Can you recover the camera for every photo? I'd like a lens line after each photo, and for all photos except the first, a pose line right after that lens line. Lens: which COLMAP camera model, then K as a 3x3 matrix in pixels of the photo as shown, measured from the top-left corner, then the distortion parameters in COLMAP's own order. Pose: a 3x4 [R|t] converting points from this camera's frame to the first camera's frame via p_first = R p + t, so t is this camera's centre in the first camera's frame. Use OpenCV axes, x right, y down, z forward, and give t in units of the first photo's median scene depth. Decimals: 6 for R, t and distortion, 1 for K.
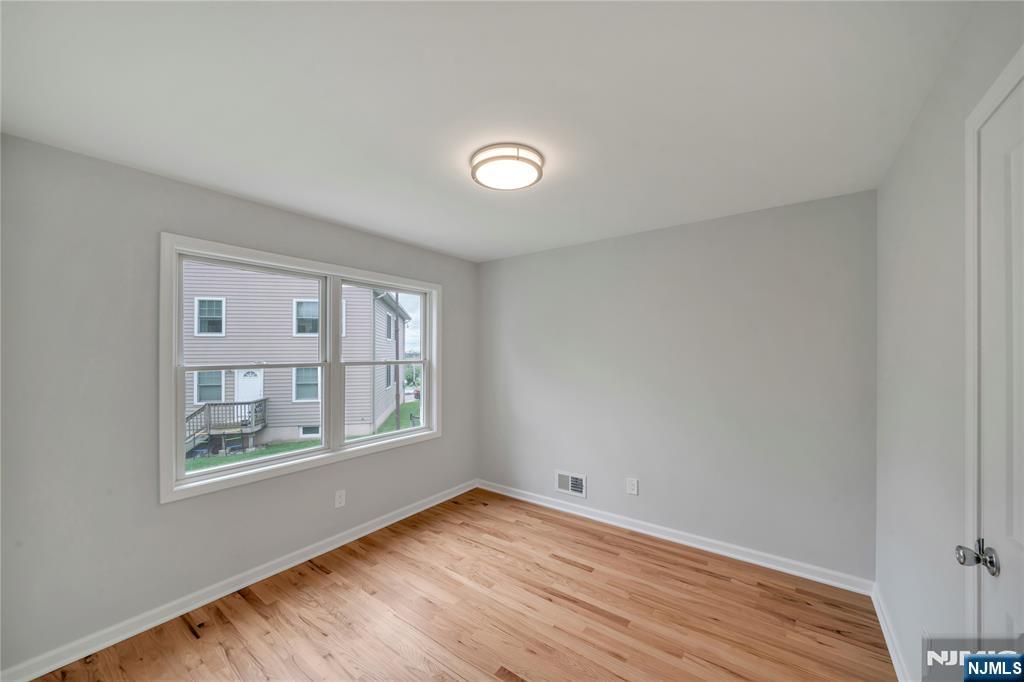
lens RADIAL K [[388.5, 0, 474.9], [0, 388.5, 352.4], [0, 0, 1]] dist [0.000737, 0.000146]
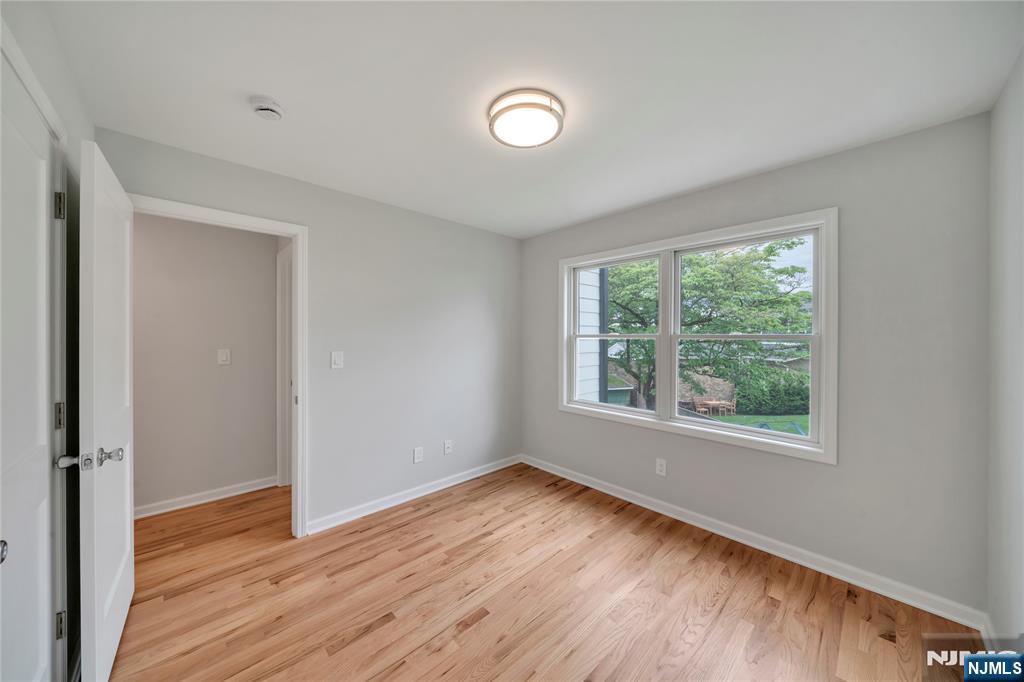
lens RADIAL K [[359.3, 0, 514.0], [0, 359.3, 334.0], [0, 0, 1]] dist [-0.000273, 0.000477]
pose [[-0.137202, 0.004785, -0.990531, 0.735049], [0.004850, 0.999980, 0.004159, 0.020800], [0.990531, -0.004233, -0.137223, 0.849286]]
